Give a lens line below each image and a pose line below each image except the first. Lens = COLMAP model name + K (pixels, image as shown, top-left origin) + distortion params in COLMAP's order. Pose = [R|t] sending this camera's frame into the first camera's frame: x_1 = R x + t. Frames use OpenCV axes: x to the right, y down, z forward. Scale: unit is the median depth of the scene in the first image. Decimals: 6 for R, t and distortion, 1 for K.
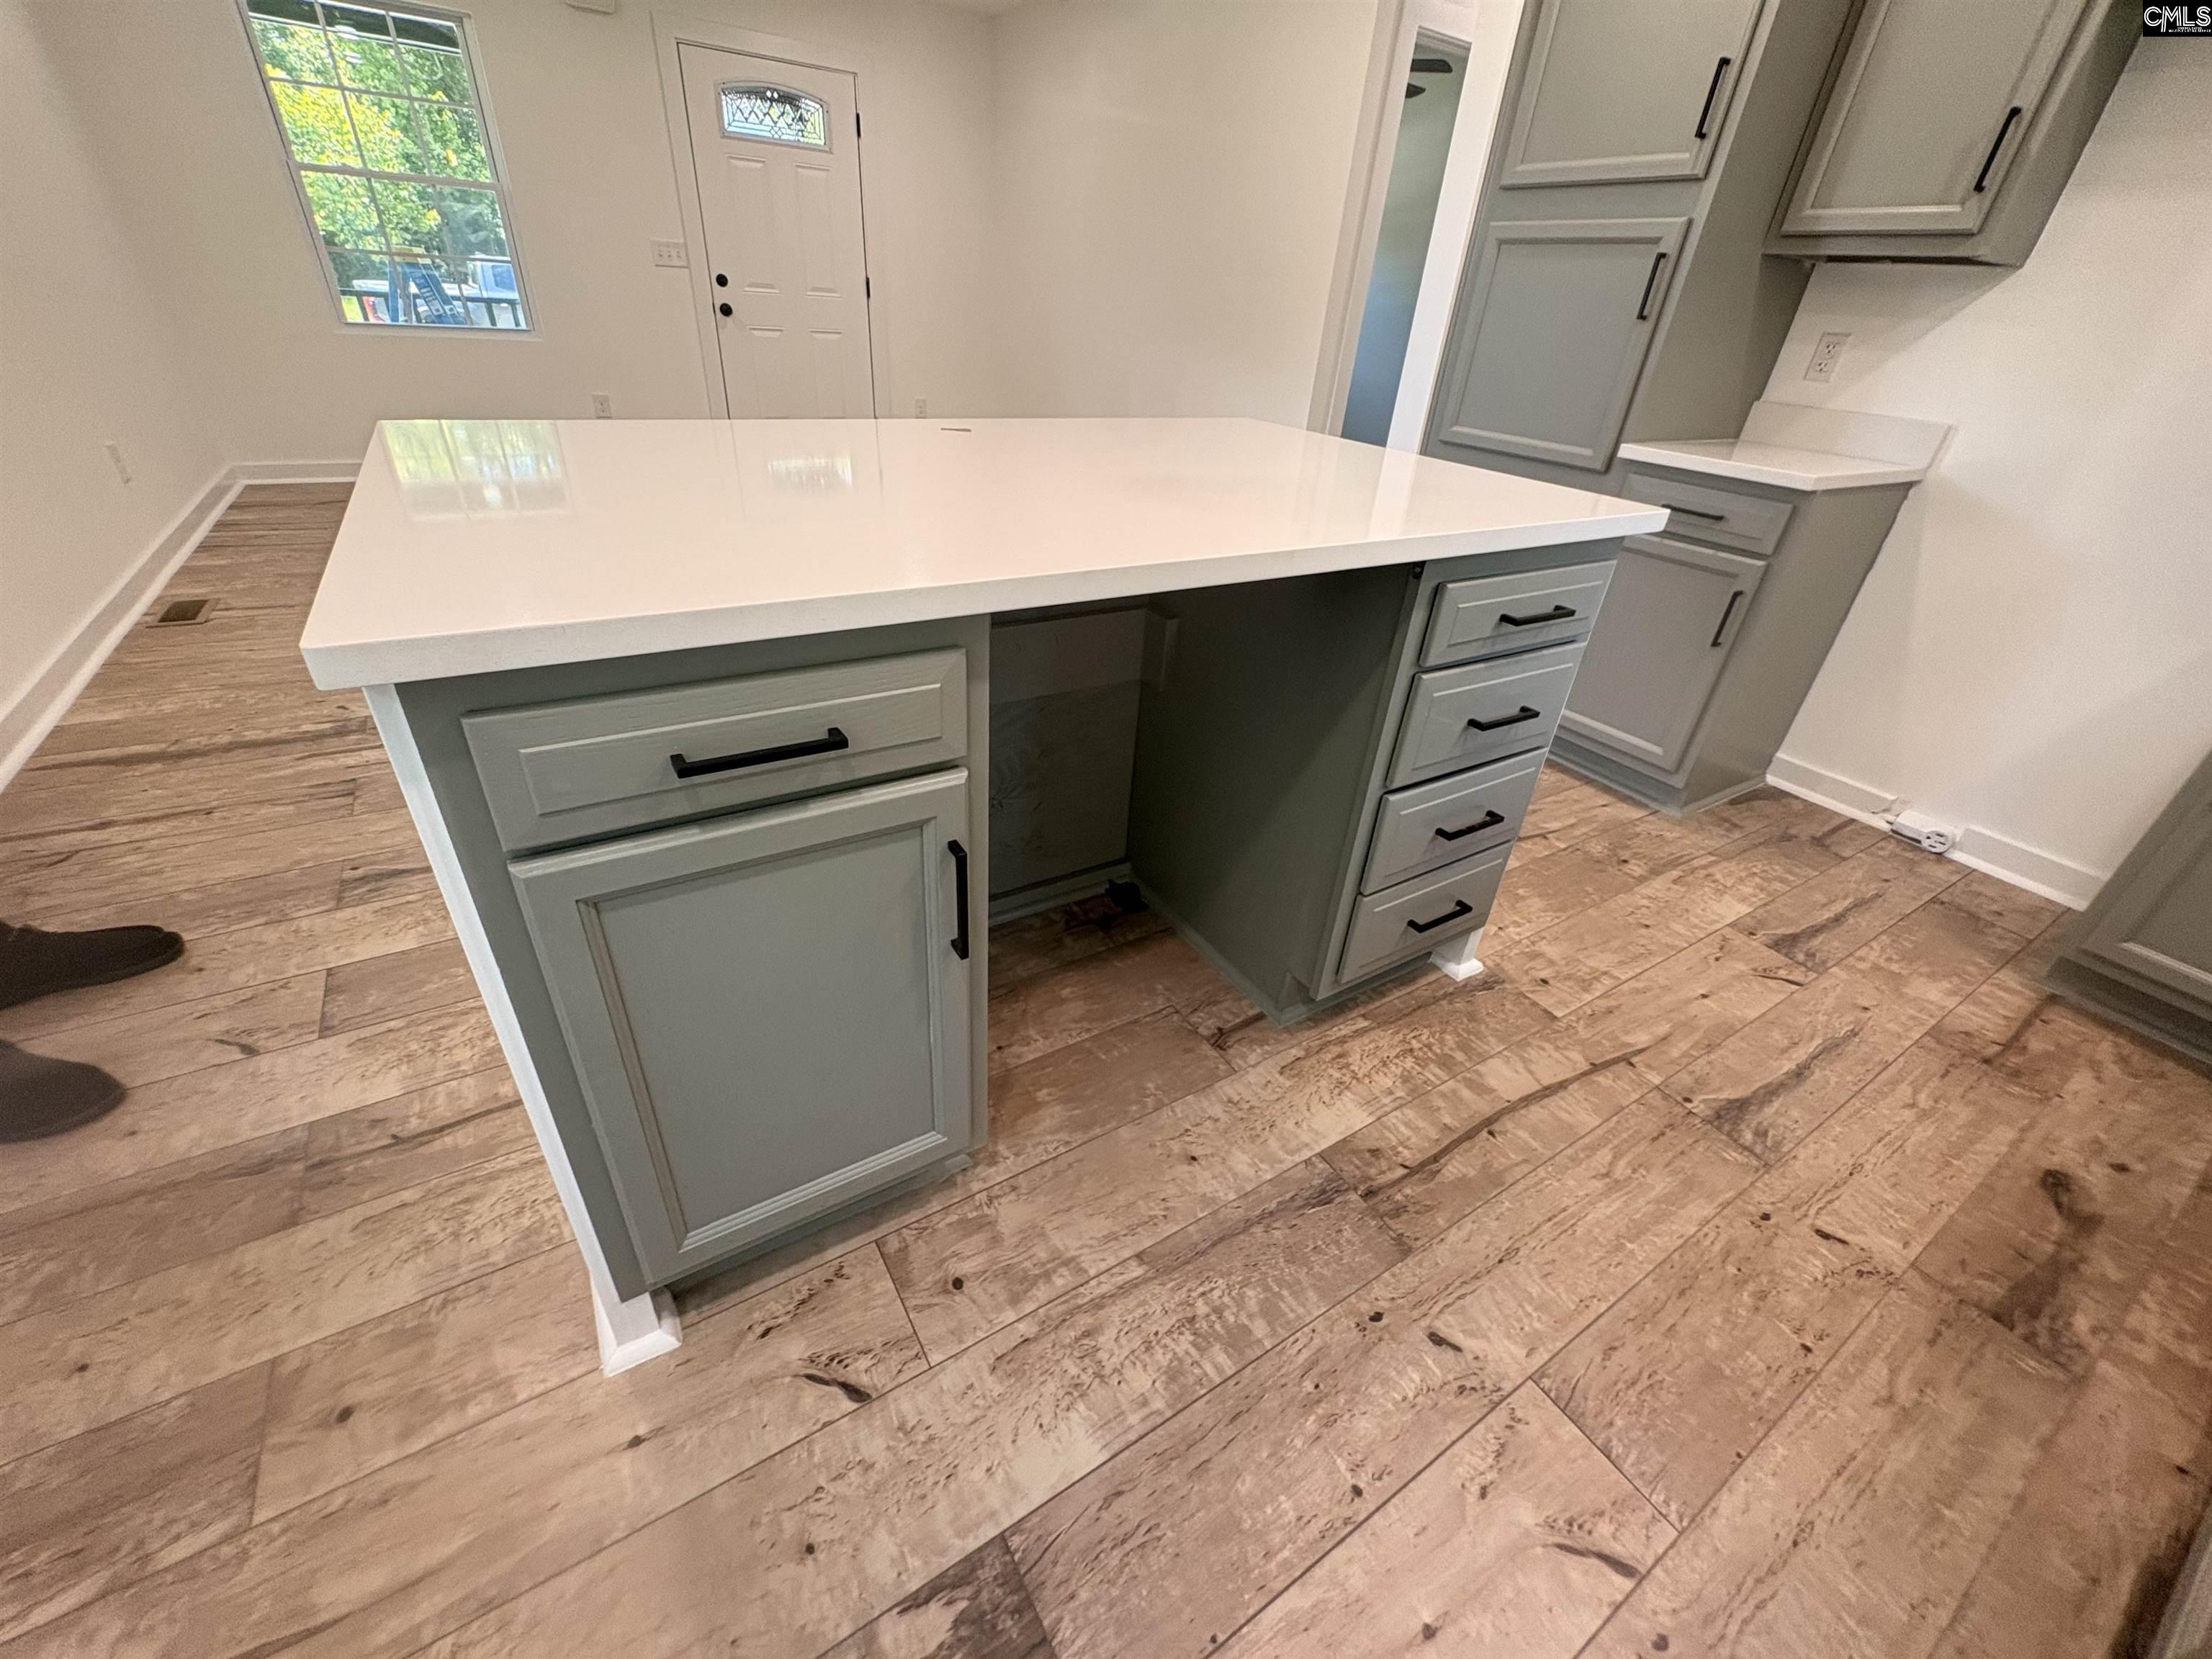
lens RADIAL K [[887.3, 0, 1102.0], [0, 887.3, 832.2], [0, 0, 1]] dist [-0.001747, 0.000230]
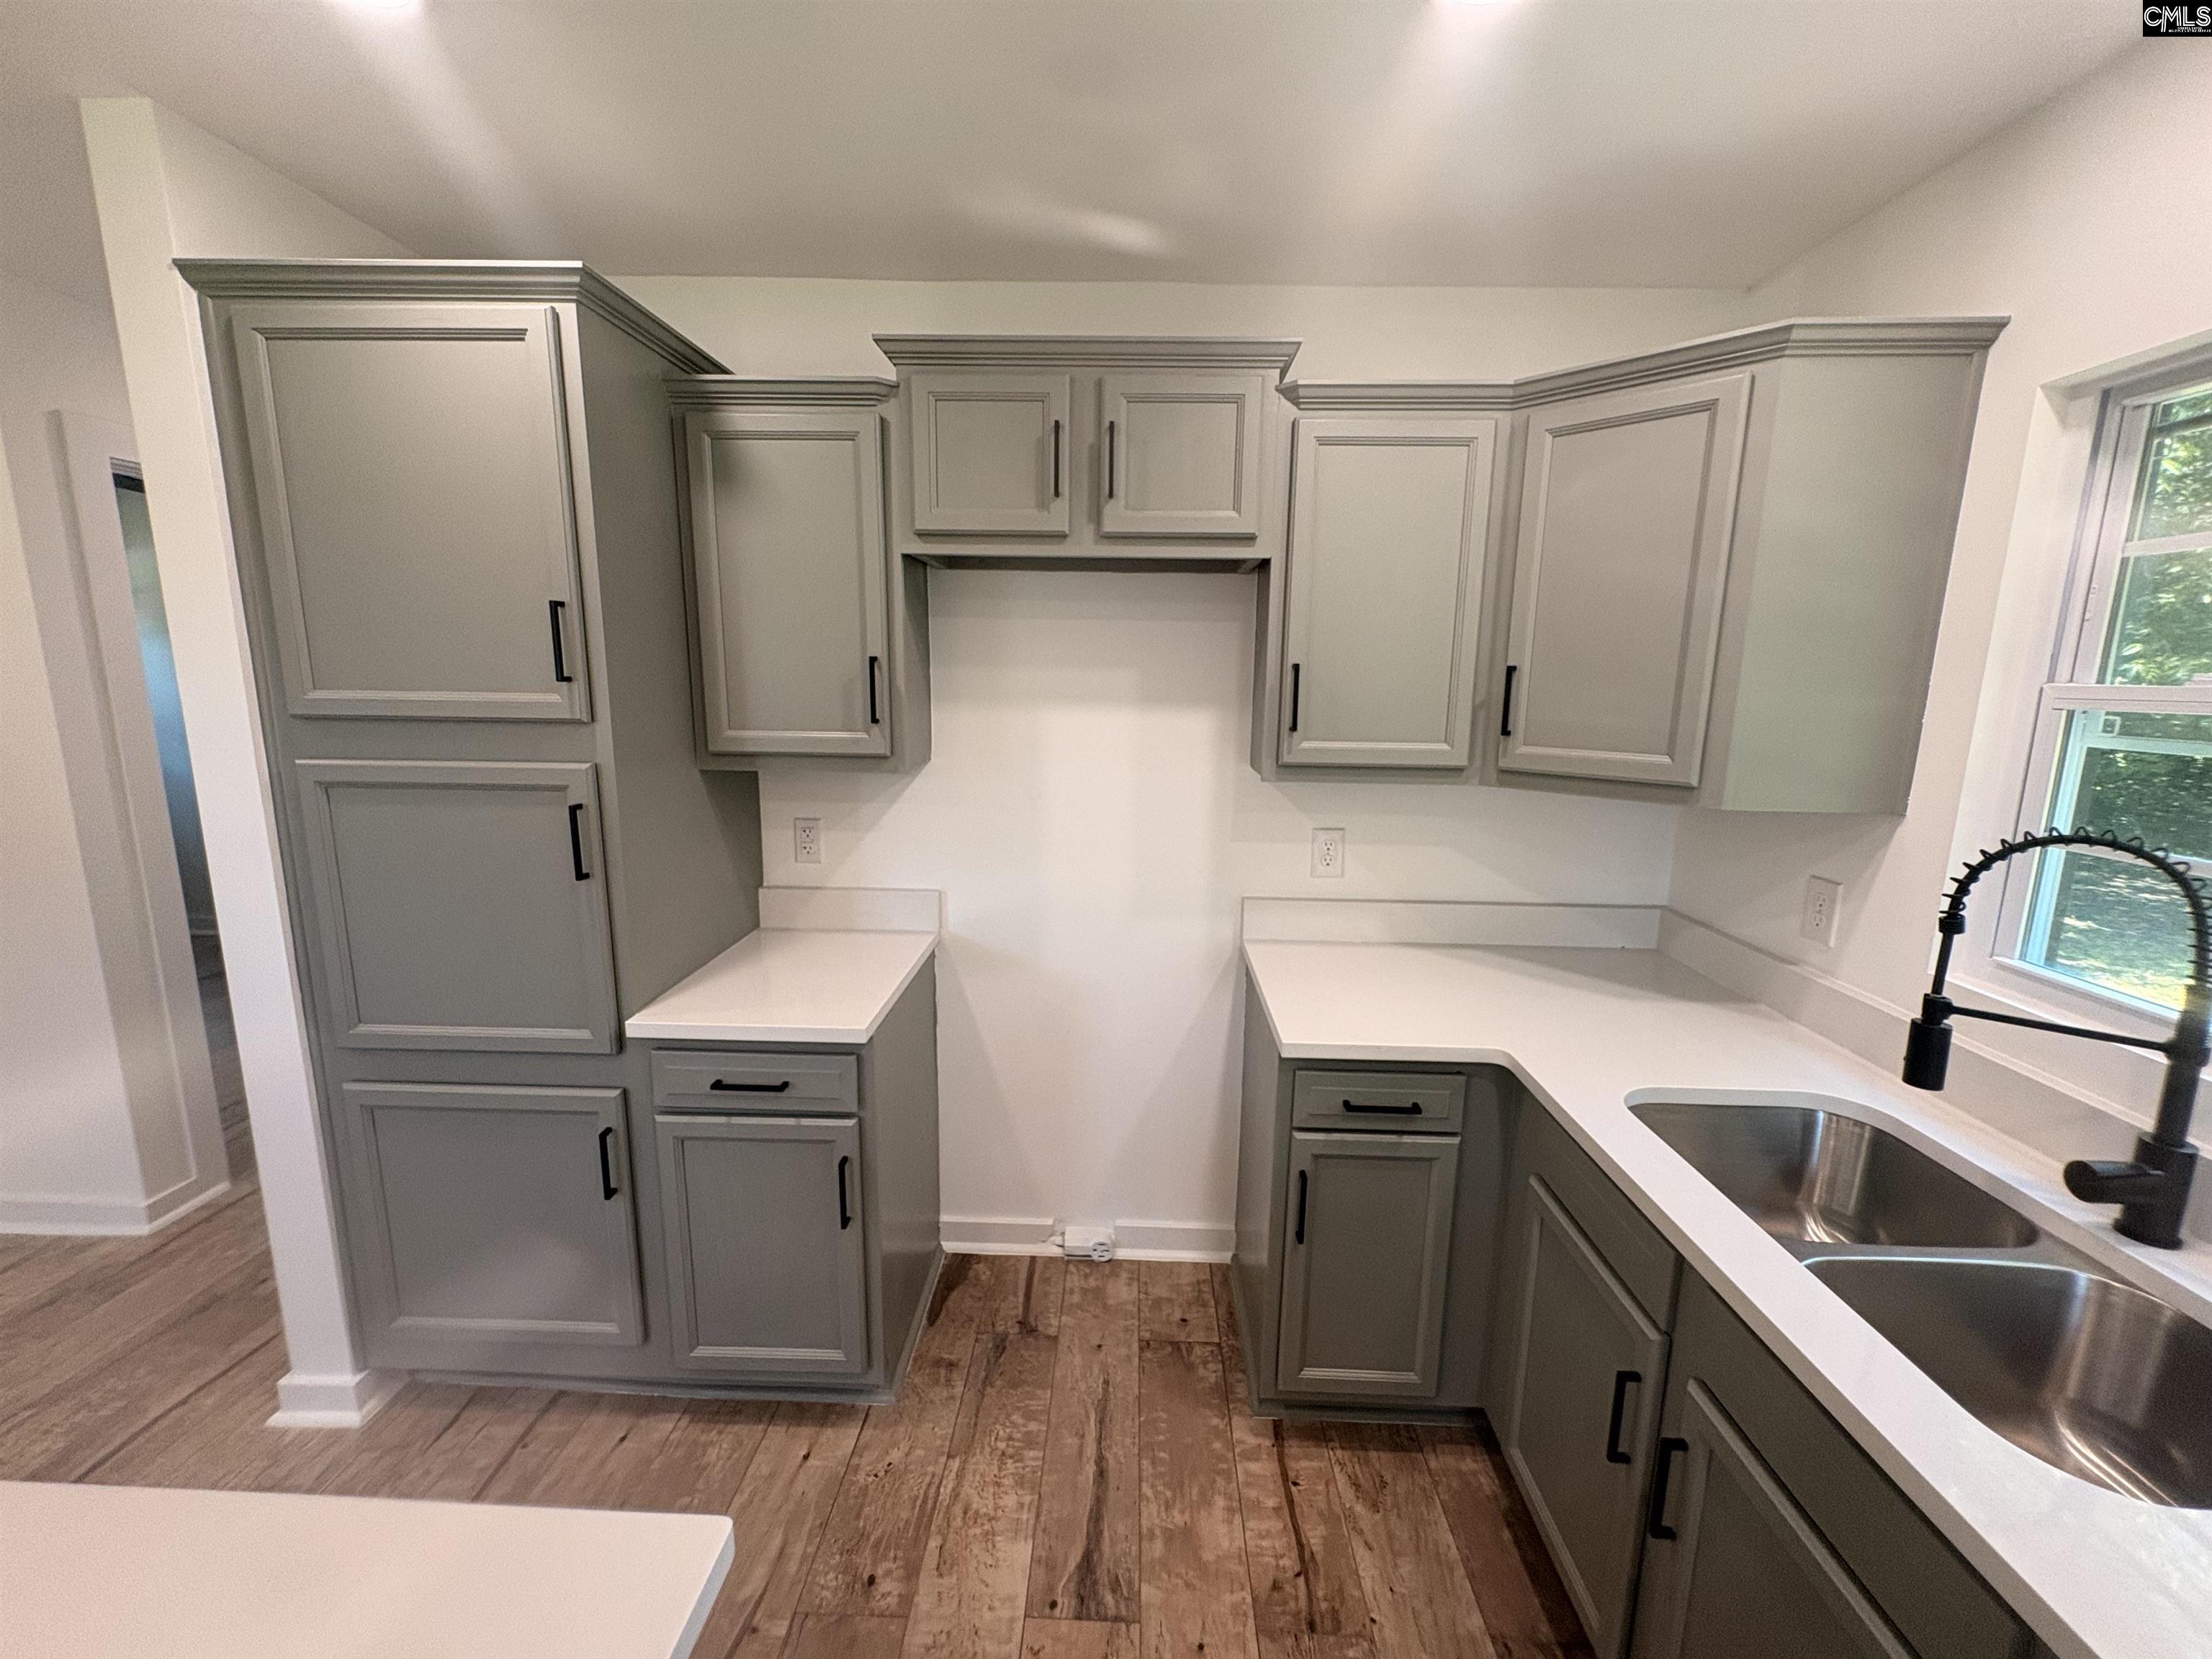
lens RADIAL K [[887.3, 0, 1108.7], [0, 887.3, 827.2], [0, 0, 1]] dist [-0.001747, 0.000230]
pose [[0.560853, -0.200852, 0.803183, 0.282495], [0.445629, 0.890842, -0.088405, -0.375007], [-0.697753, 0.407504, 0.589137, 0.250628]]
